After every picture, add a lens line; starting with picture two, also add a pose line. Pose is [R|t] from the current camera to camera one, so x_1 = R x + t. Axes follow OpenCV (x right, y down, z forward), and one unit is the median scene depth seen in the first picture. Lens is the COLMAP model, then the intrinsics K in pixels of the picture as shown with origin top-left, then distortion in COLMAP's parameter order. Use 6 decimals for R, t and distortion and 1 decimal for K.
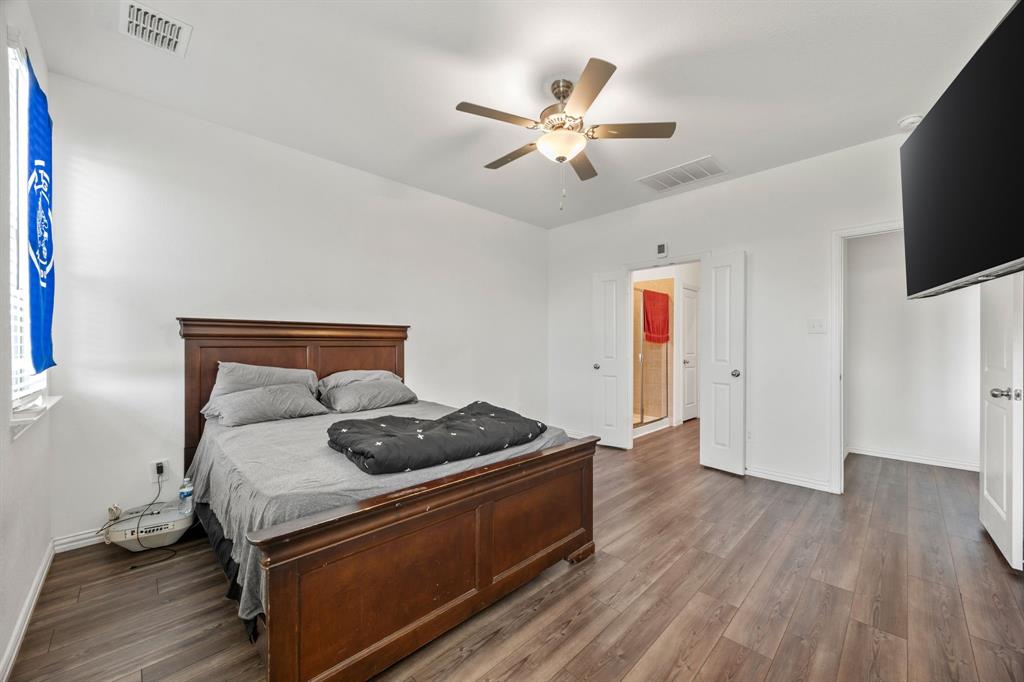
lens RADIAL K [[391.0, 0, 516.1], [0, 391.0, 343.9], [0, 0, 1]] dist [-0.000197, 0.000220]
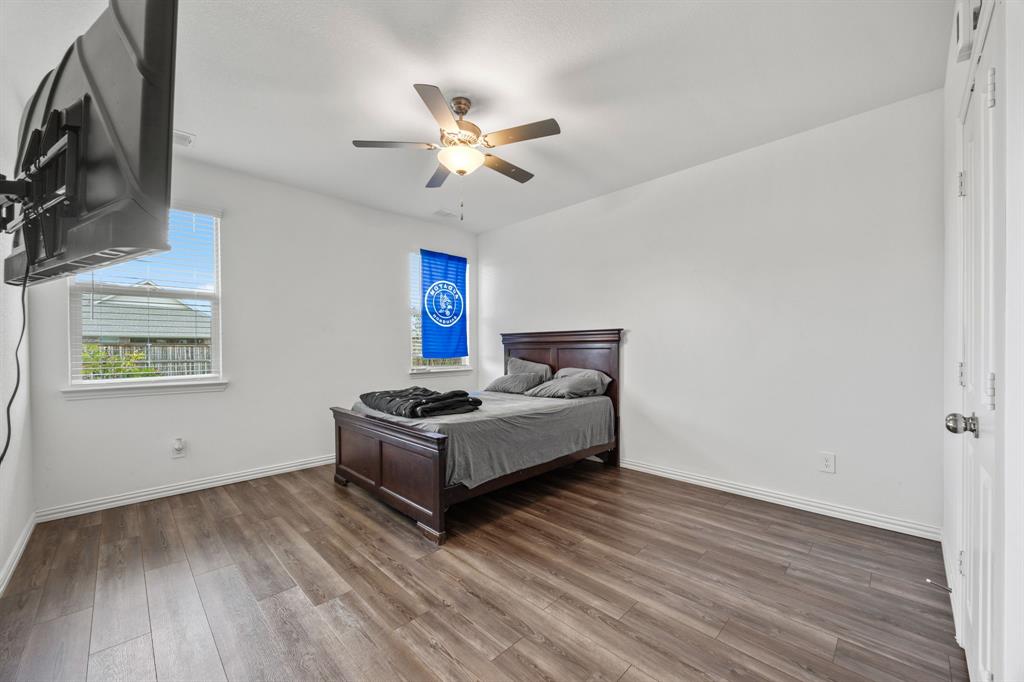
lens RADIAL K [[391.0, 0, 516.1], [0, 391.0, 343.9], [0, 0, 1]] dist [-0.000197, 0.000220]
pose [[0.011730, 0.003178, -0.999926, 1.260944], [0.016003, 0.999866, 0.003366, -0.022219], [0.999803, -0.016042, 0.011677, 1.191509]]
